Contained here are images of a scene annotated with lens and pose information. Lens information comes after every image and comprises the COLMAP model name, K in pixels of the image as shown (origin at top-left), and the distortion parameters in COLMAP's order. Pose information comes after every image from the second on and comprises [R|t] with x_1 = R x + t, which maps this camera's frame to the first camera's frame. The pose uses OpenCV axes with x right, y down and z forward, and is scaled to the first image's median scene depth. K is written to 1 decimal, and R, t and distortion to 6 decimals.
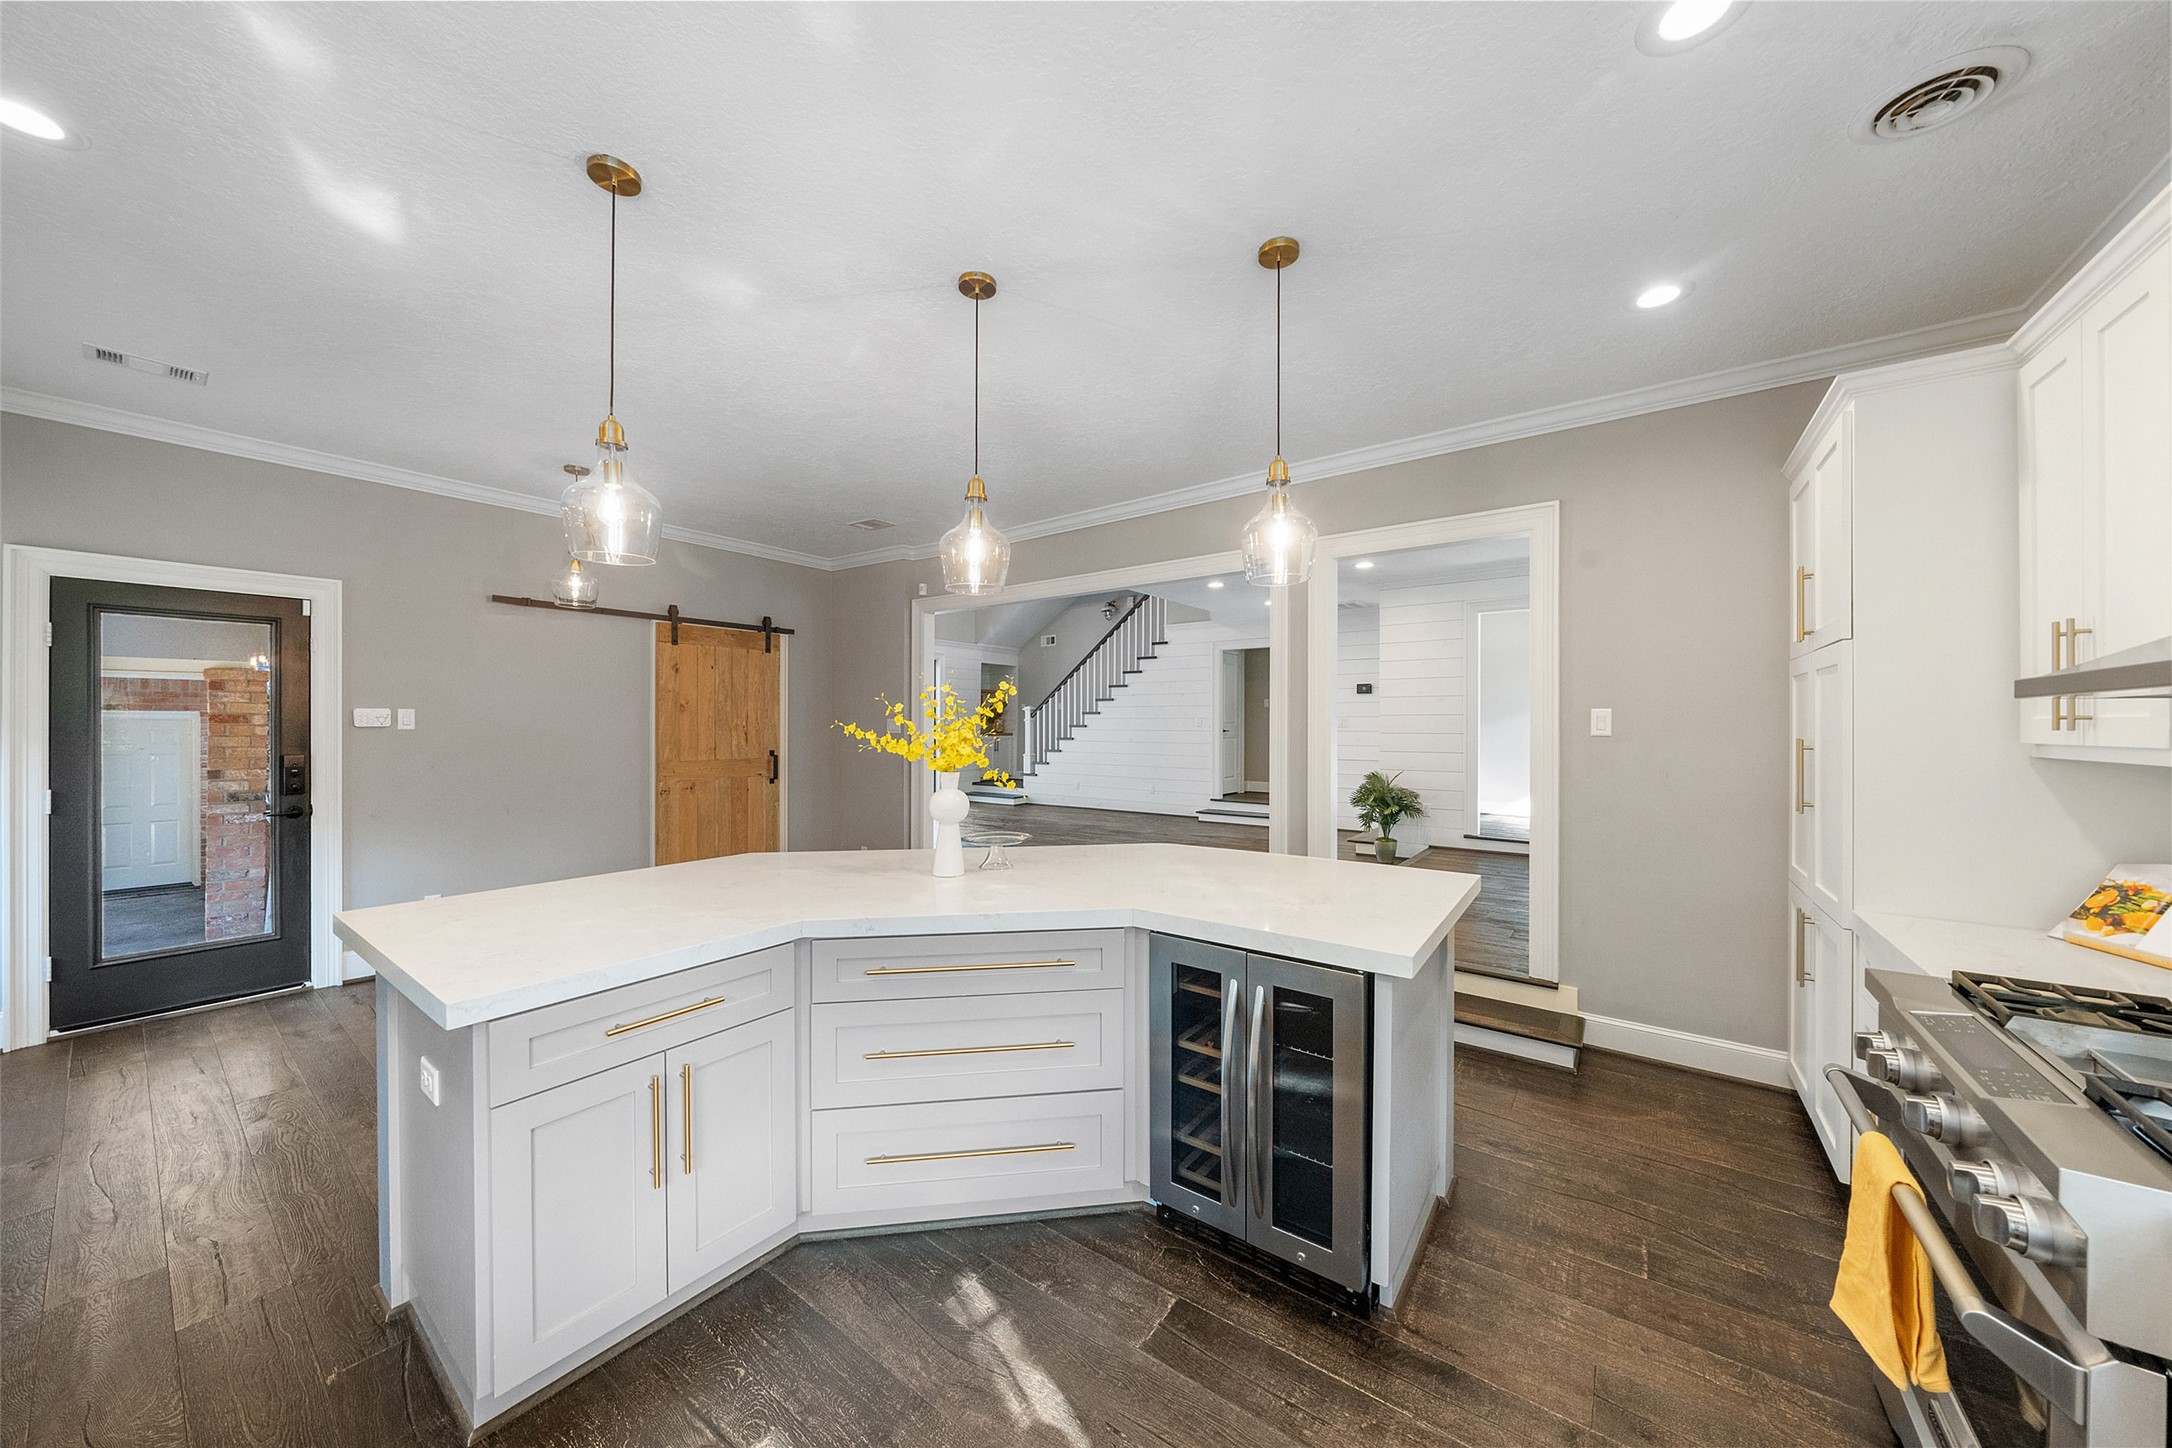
lens RADIAL K [[748.6, 0, 1092.7], [0, 748.6, 727.4], [0, 0, 1]] dist [0.000768, 0.000078]
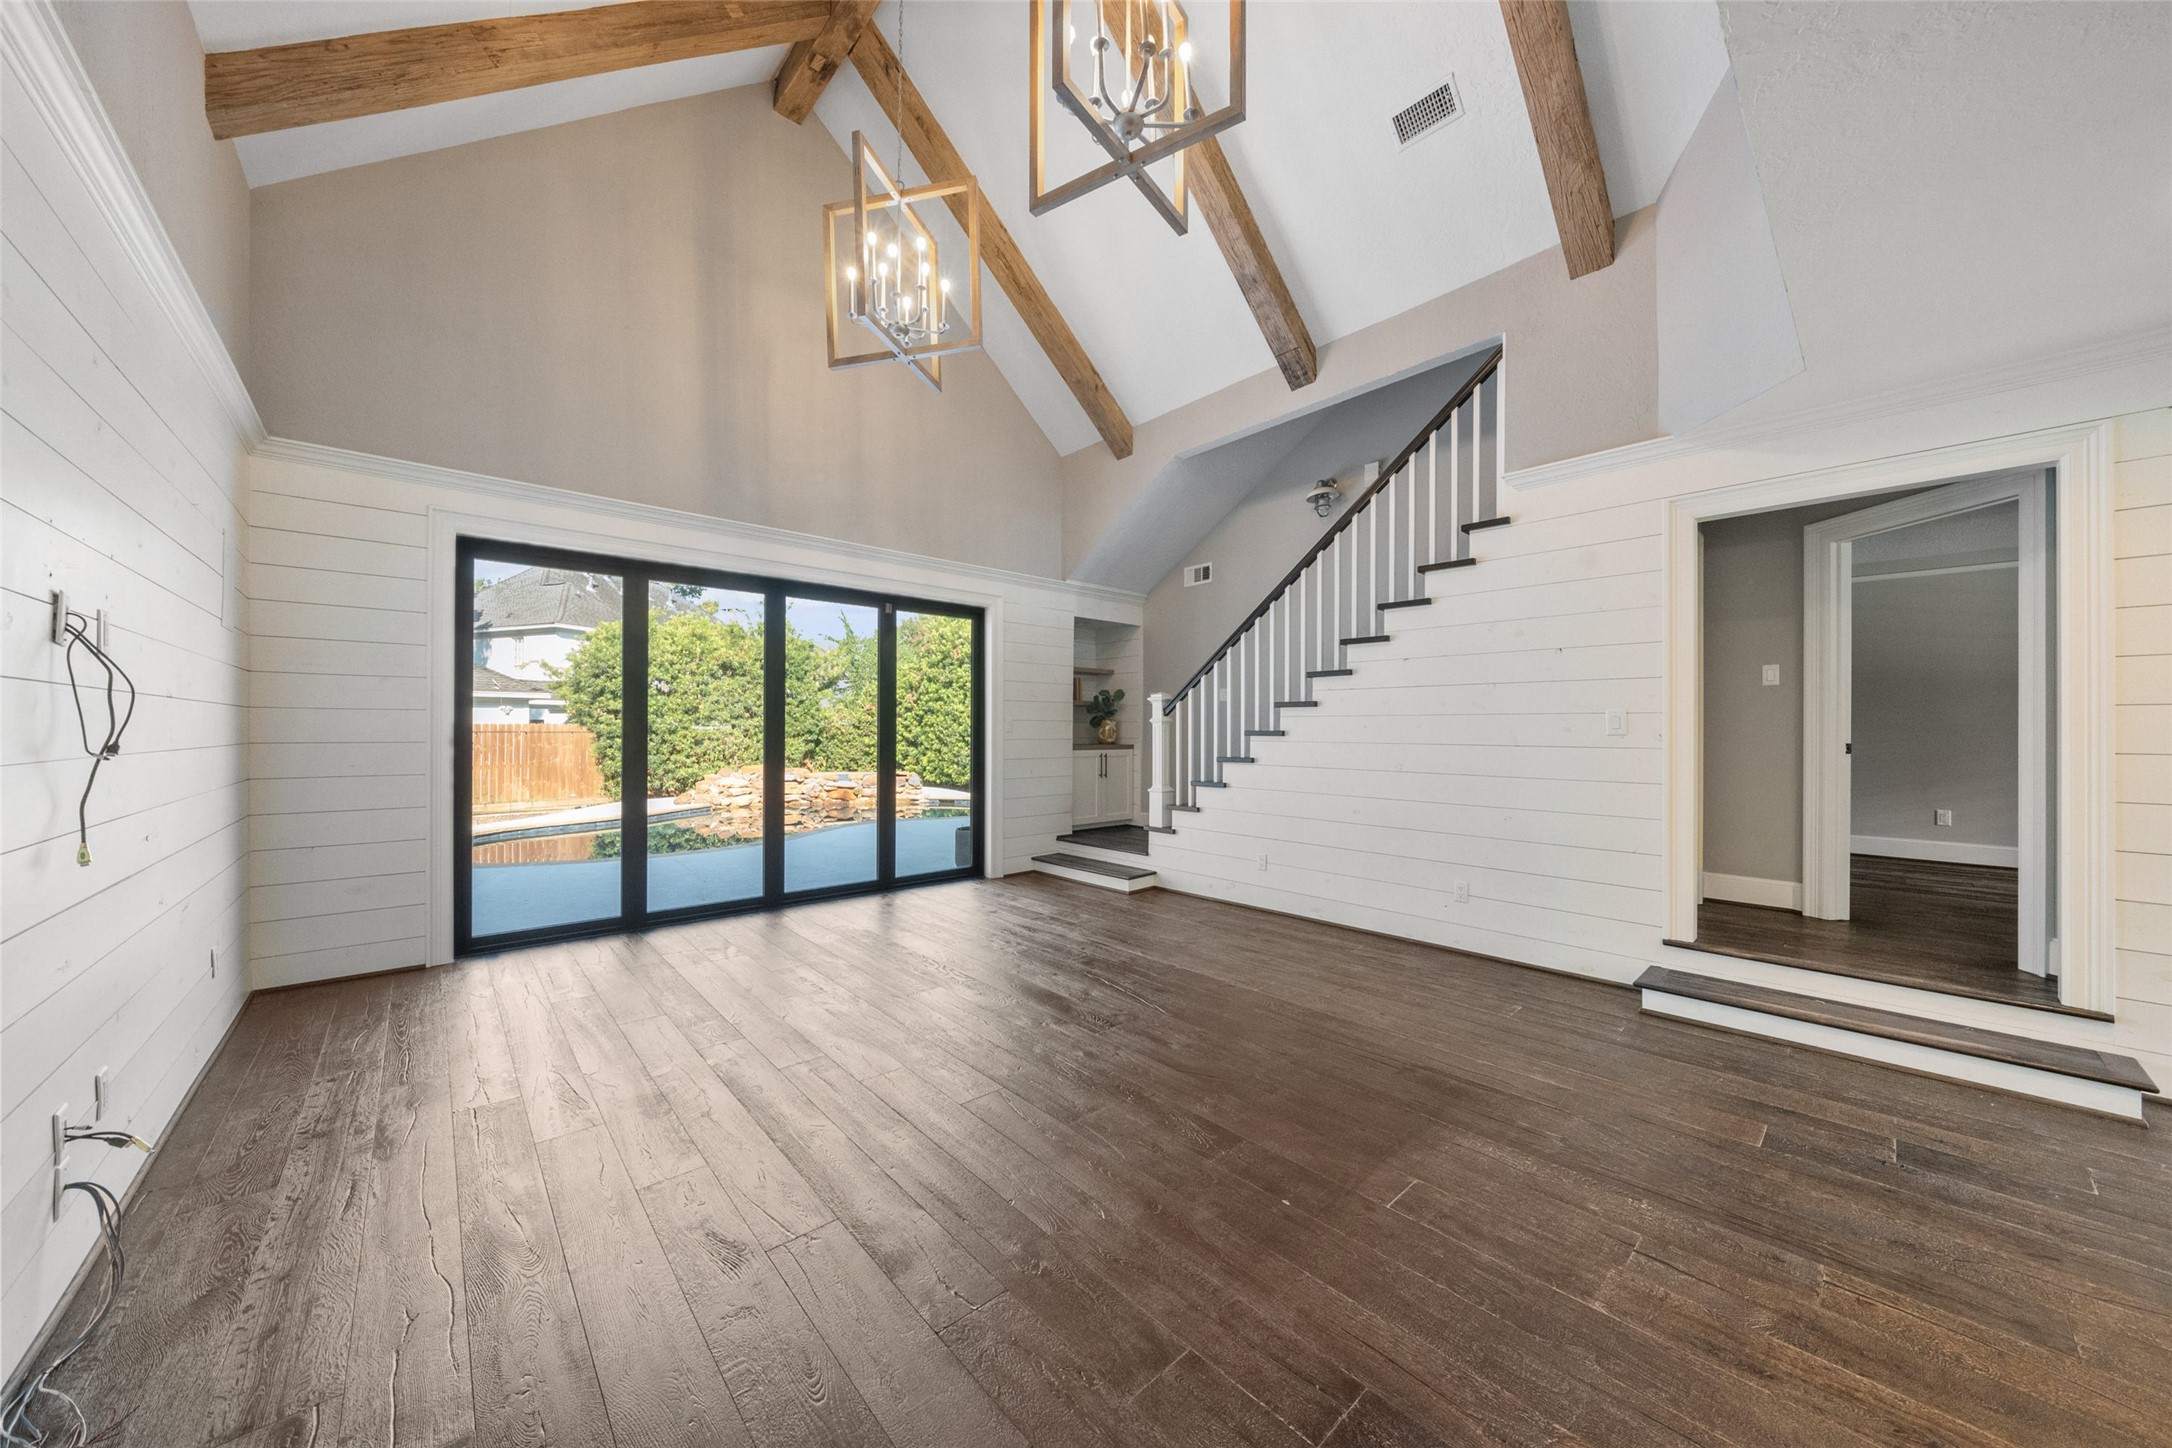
lens RADIAL K [[748.6, 0, 1092.6], [0, 748.6, 728.6], [0, 0, 1]] dist [0.000768, 0.000078]
pose [[0.981132, -0.004386, -0.193291, -0.032365], [0.004348, 0.999990, -0.000619, -0.004347], [0.193292, -0.000233, 0.981141, 0.498710]]
